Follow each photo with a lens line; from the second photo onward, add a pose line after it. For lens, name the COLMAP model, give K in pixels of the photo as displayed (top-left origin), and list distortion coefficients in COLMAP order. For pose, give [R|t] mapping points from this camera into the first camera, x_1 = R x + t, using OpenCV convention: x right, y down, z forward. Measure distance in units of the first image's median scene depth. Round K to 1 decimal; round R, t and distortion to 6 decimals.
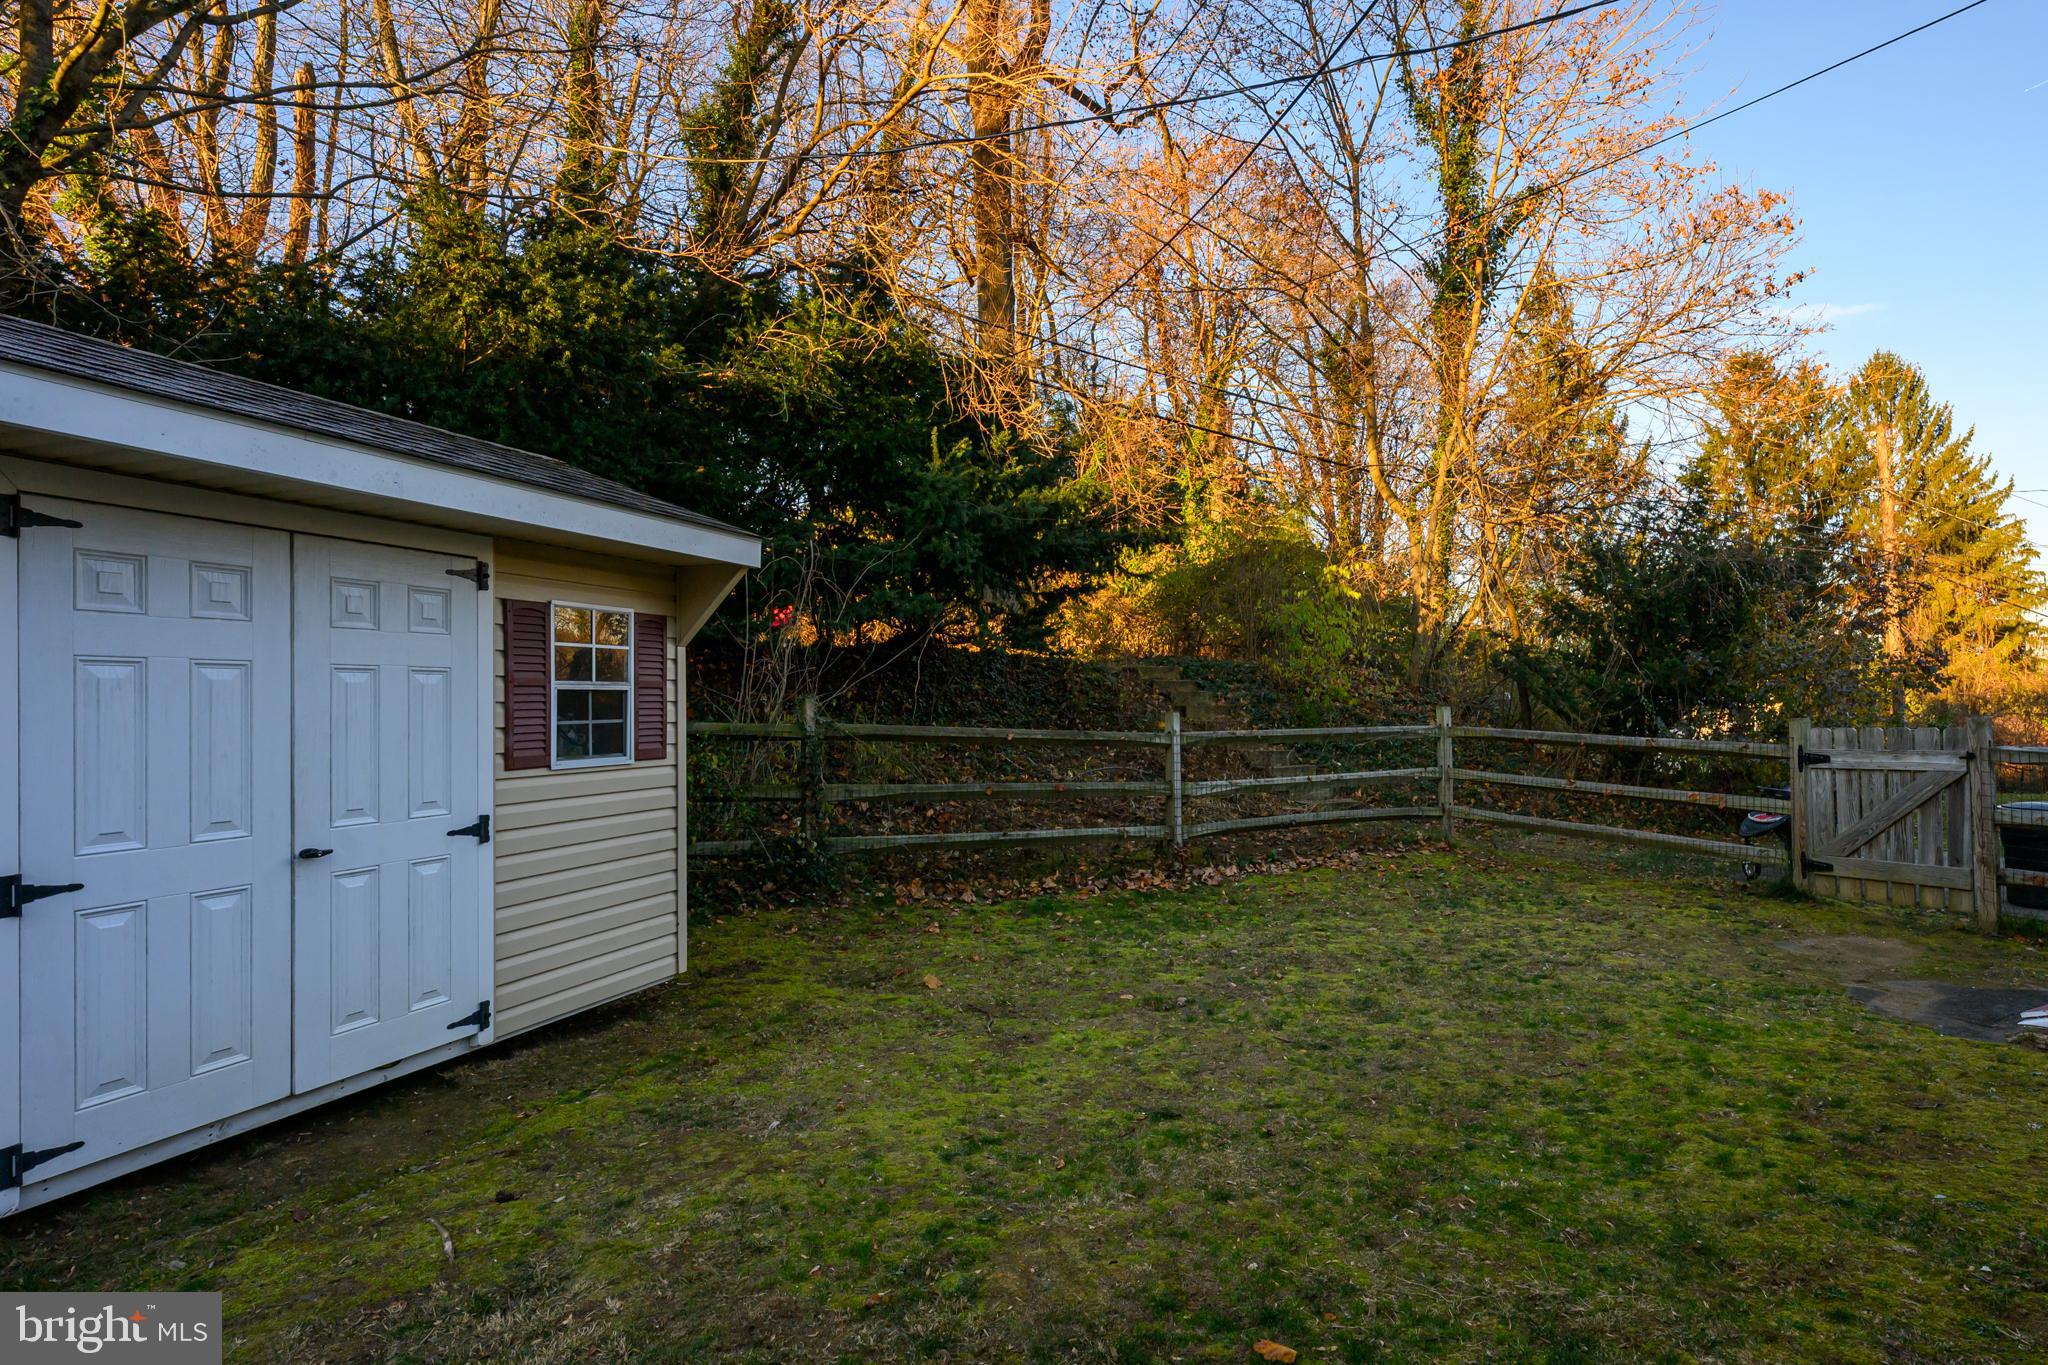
lens RADIAL K [[942.9, 0, 1026.7], [0, 942.9, 685.8], [0, 0, 1]] dist [-0.000020, -0.000015]
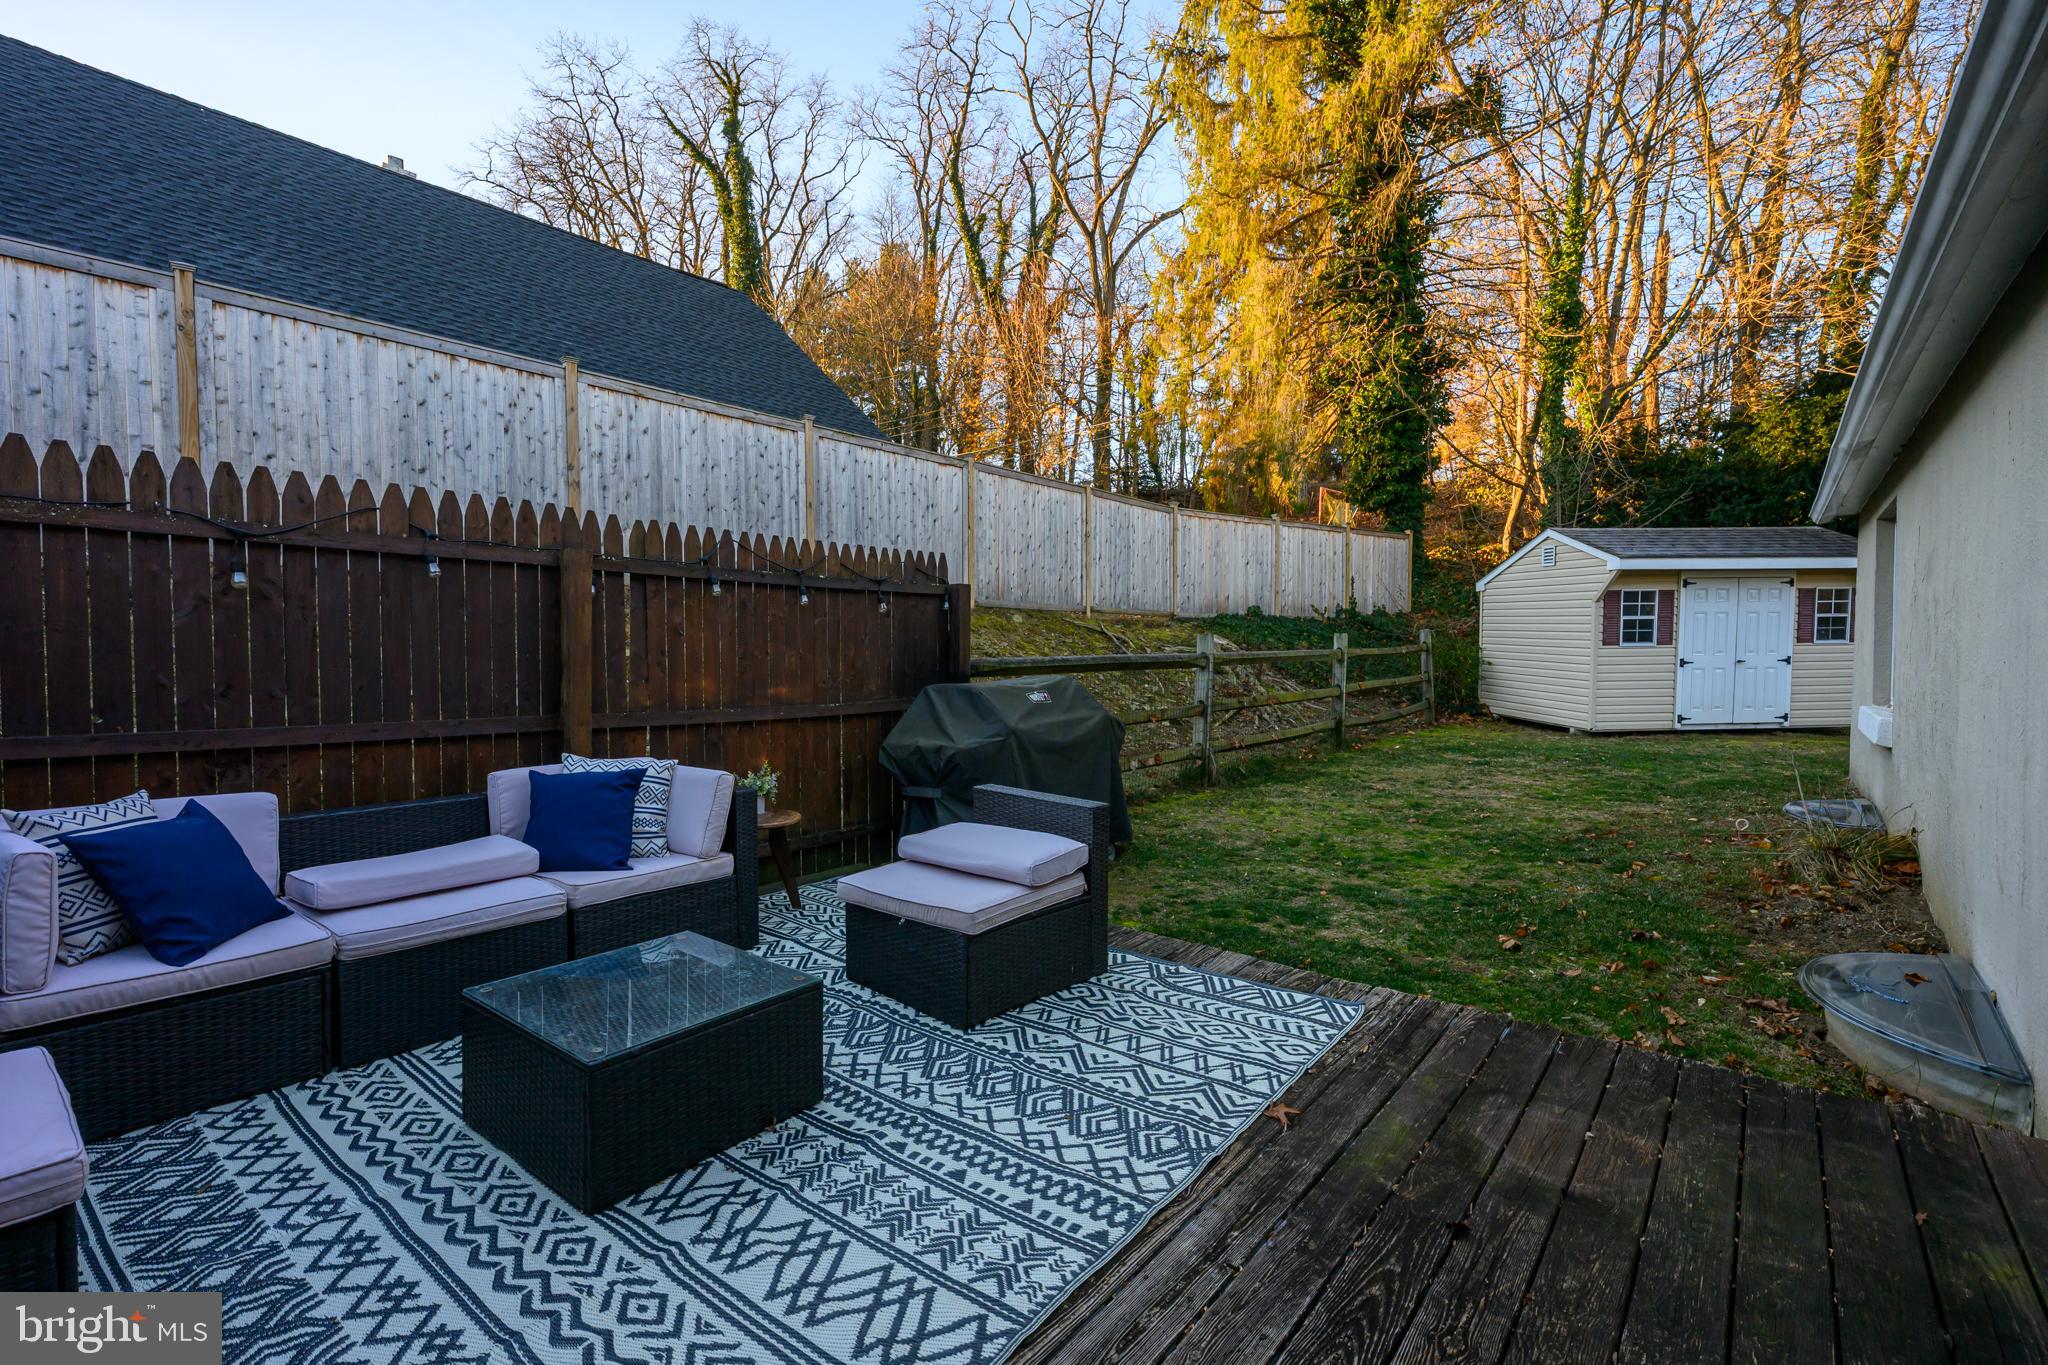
lens RADIAL K [[942.9, 0, 1026.7], [0, 942.9, 684.3], [0, 0, 1]] dist [-0.000020, -0.000015]
pose [[0.388099, 0.048274, -0.920353, 1.392266], [-0.005189, 0.998726, 0.050197, 0.084529], [0.921603, -0.014706, 0.387855, -2.668909]]
